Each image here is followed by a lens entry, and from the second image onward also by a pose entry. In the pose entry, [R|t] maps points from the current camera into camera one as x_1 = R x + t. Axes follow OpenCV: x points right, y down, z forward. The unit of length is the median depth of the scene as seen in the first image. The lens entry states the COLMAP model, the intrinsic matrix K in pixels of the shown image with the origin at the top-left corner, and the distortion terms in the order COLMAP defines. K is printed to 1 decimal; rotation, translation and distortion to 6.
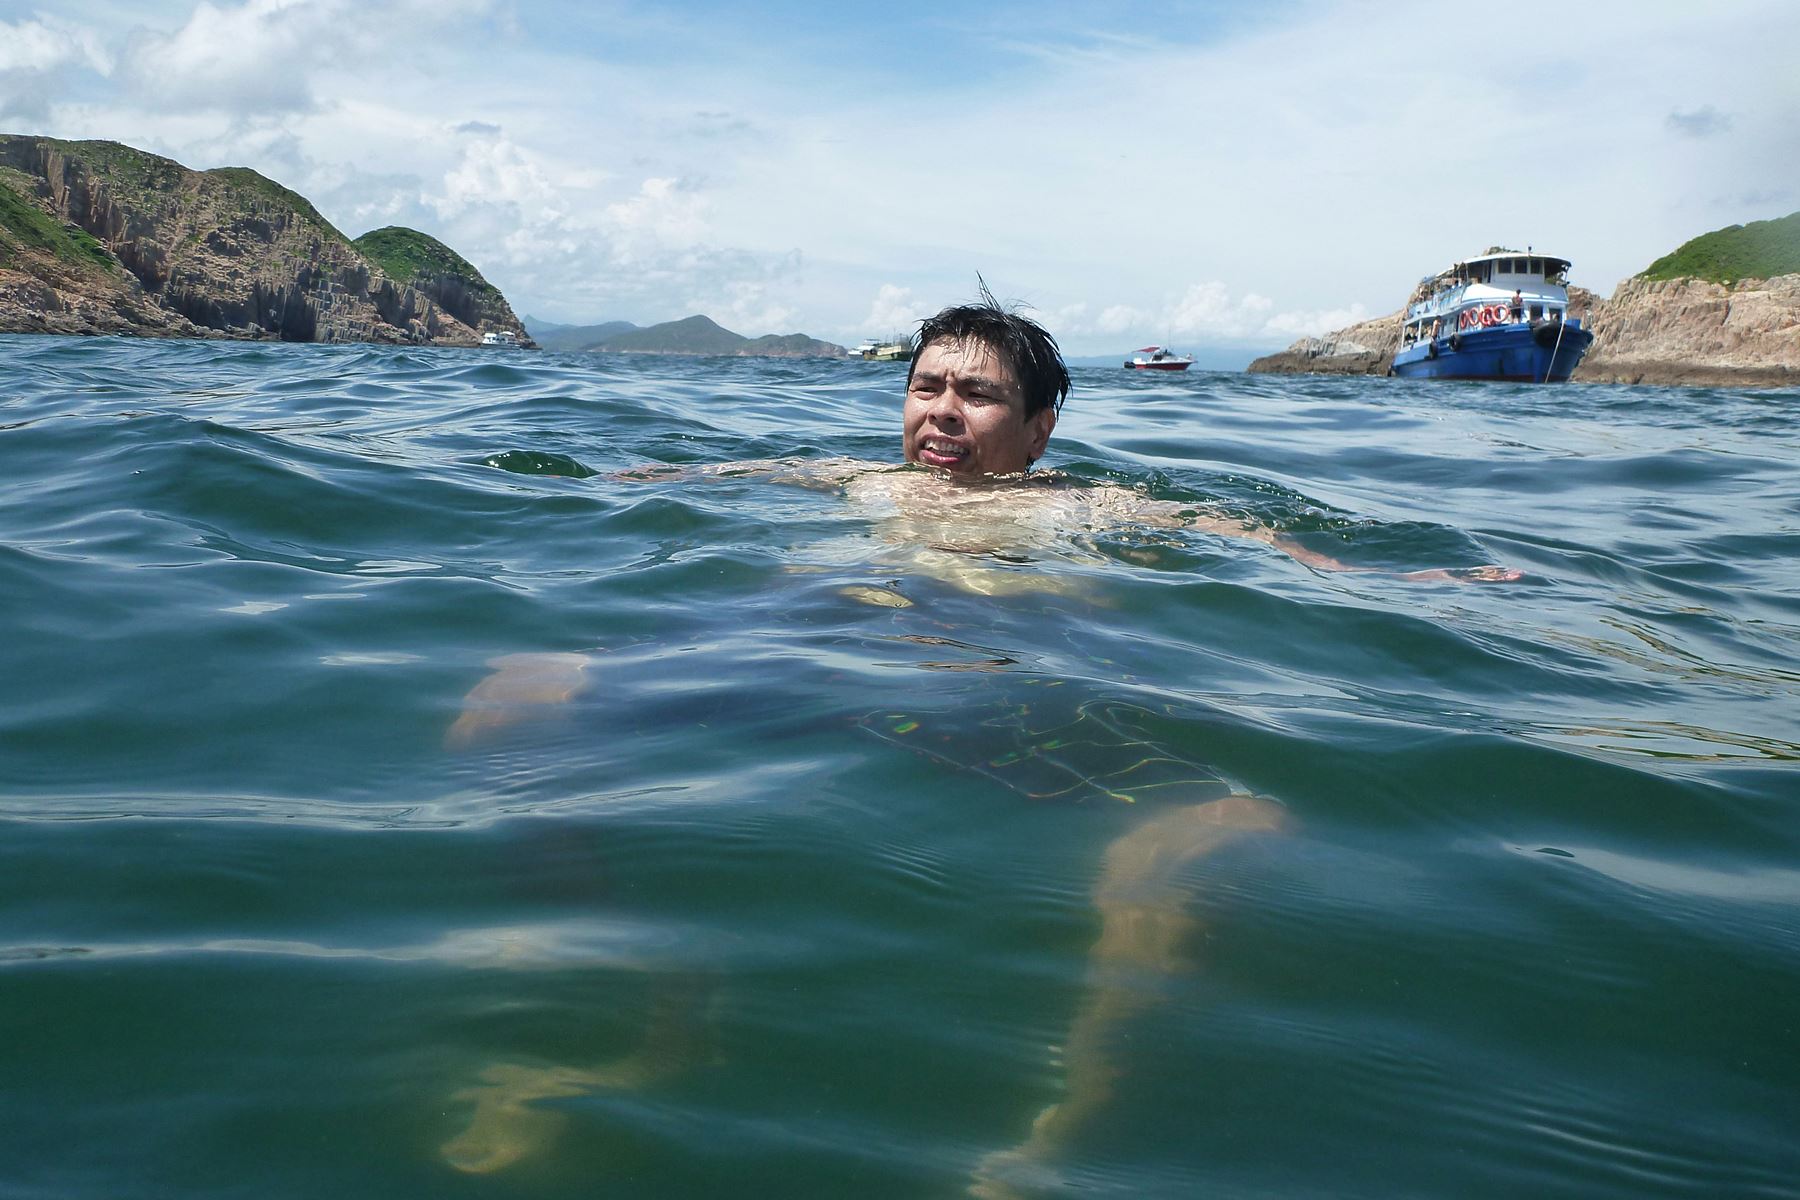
lens RADIAL K [[1481.7, 0, 900.0], [0, 1481.7, 600.0], [0, 0, 1]] dist [-0.044491, 0.017355]
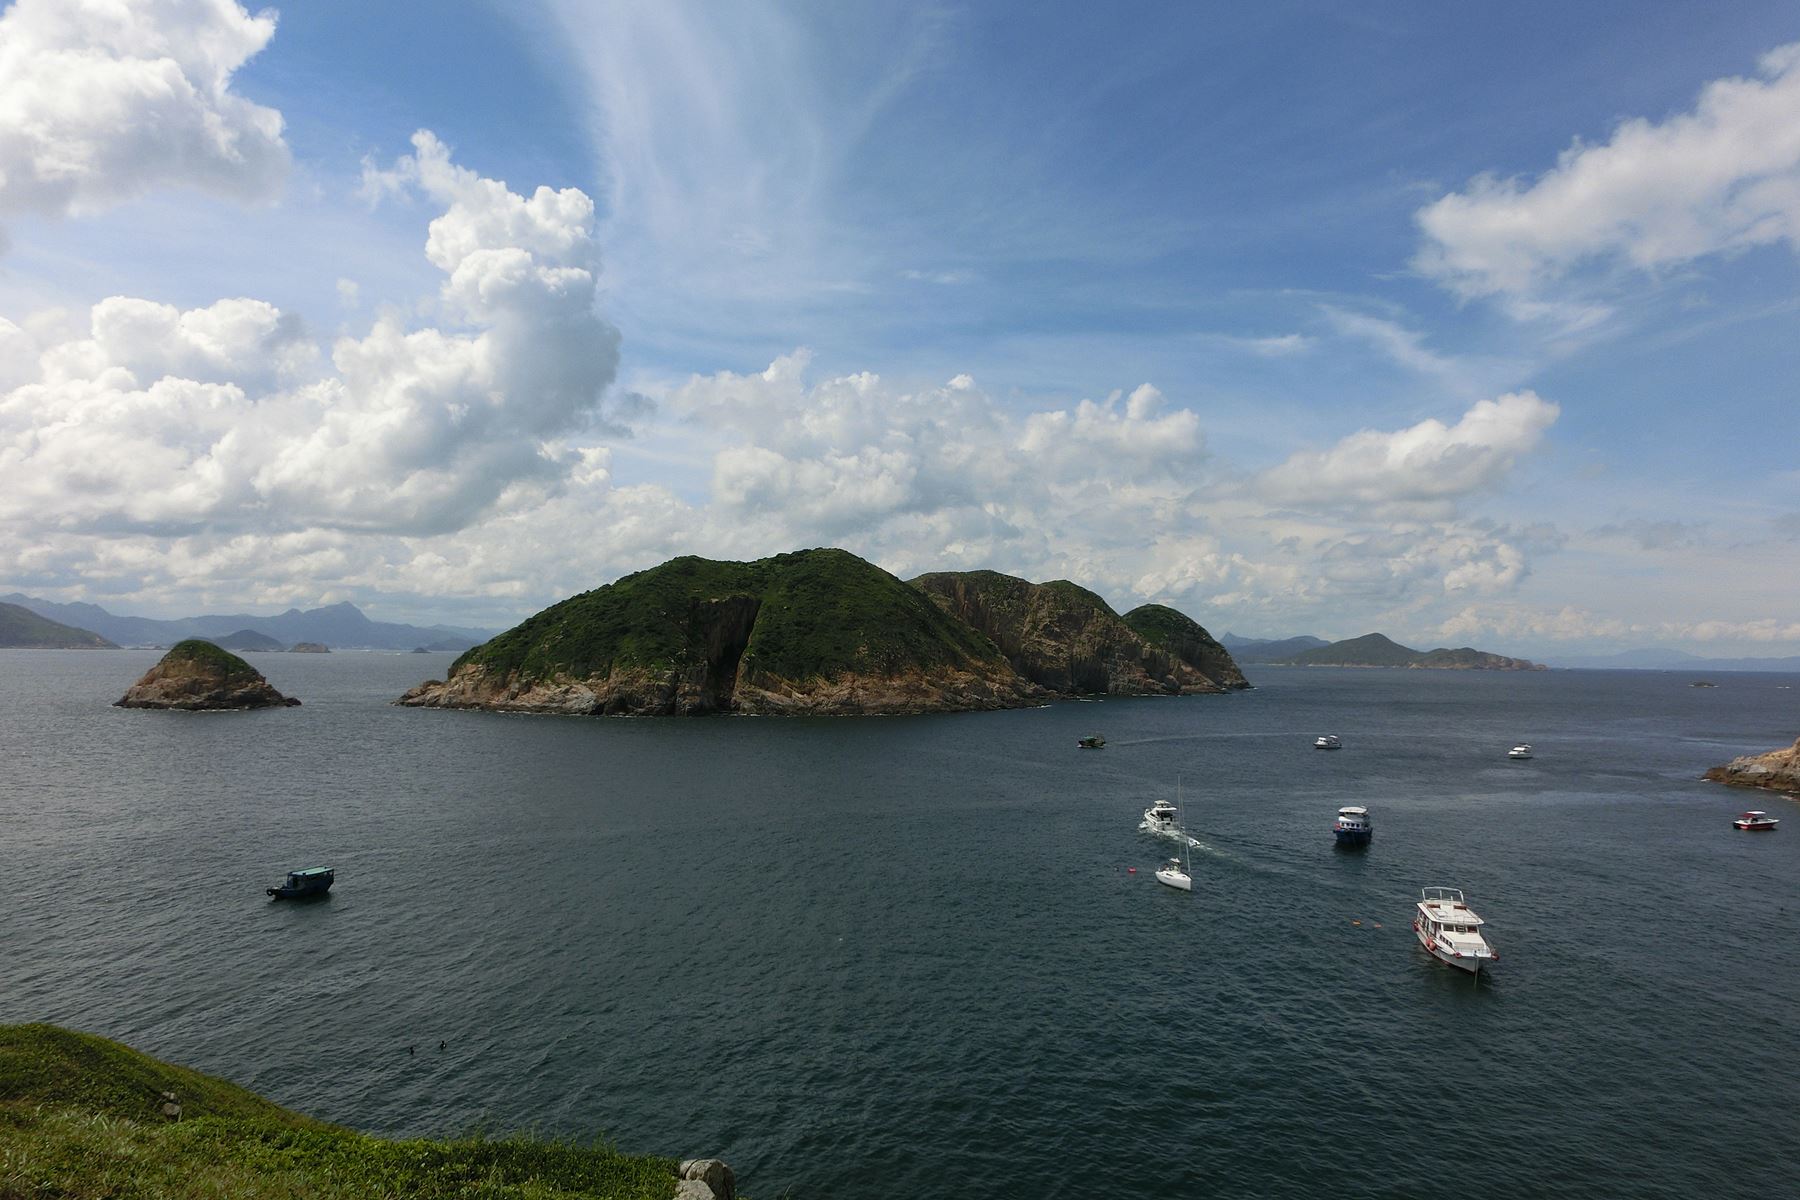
lens RADIAL K [[1243.2, 0, 900.0], [0, 1243.2, 600.0], [0, 0, 1]] dist [-0.055602, 0.044681]
pose [[0.876492, -0.042450, -0.479541, 0.030929], [-0.060668, 0.978424, -0.197499, -0.004690], [0.477578, 0.202199, 0.855005, -0.210246]]
